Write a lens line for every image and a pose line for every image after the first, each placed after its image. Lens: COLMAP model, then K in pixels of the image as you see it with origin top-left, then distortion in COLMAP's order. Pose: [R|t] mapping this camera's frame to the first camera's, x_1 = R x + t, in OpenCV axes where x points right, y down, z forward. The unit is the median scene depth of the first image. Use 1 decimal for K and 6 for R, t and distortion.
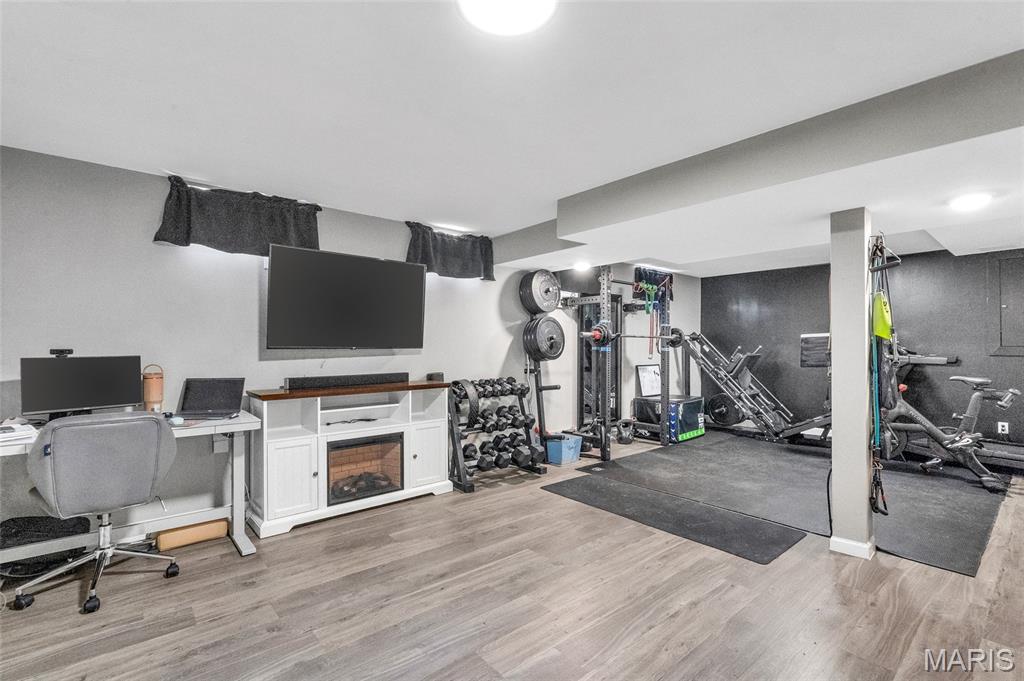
lens RADIAL K [[462.0, 0, 512.0], [0, 462.0, 340.5], [0, 0, 1]] dist [-0.000784, -0.000010]
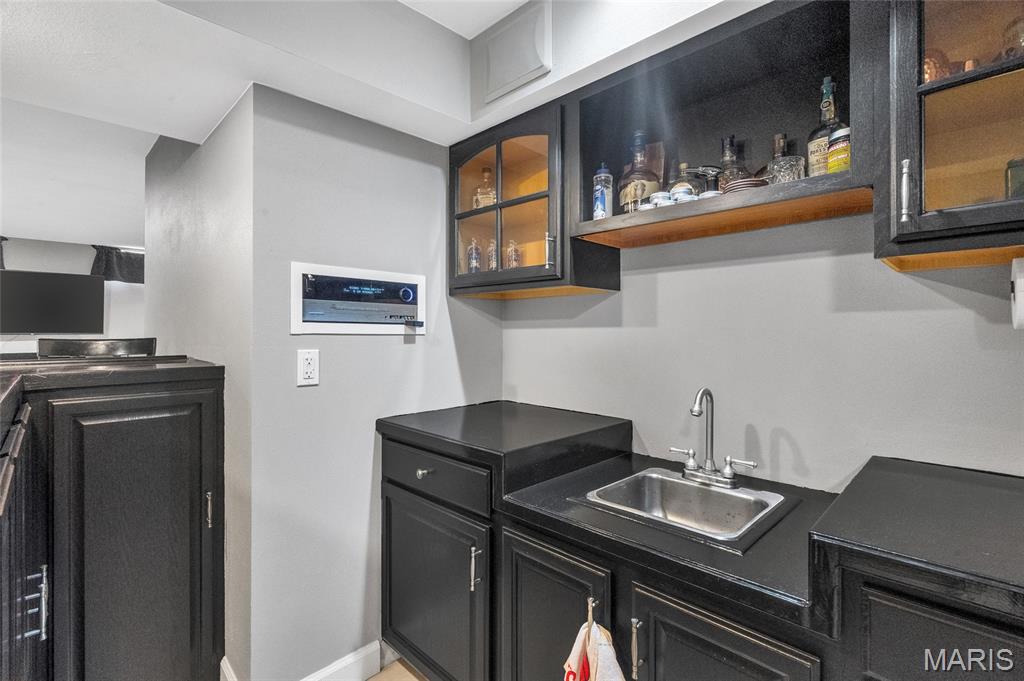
lens RADIAL K [[470.4, 0, 508.4], [0, 470.4, 327.3], [0, 0, 1]] dist [-0.000097, 0.000115]
pose [[0.996788, 0.006740, 0.079798, 1.168092], [-0.007360, 0.999945, 0.007476, -0.030654], [-0.079743, -0.008040, 0.996783, -0.683876]]
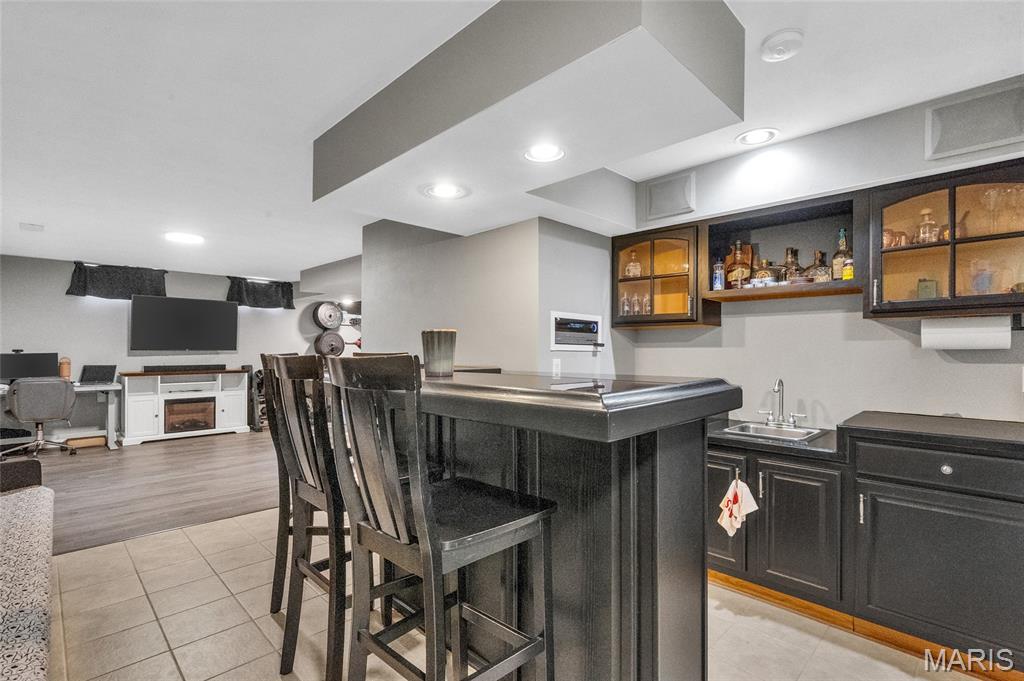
lens RADIAL K [[474.0, 0, 516.7], [0, 474.0, 345.1], [0, 0, 1]] dist [-0.000403, -0.000360]
pose [[0.995778, 0.011805, 0.091036, 0.850845], [-0.012407, 0.999905, 0.006047, -0.033070], [-0.090956, -0.007151, 0.995829, -1.054960]]
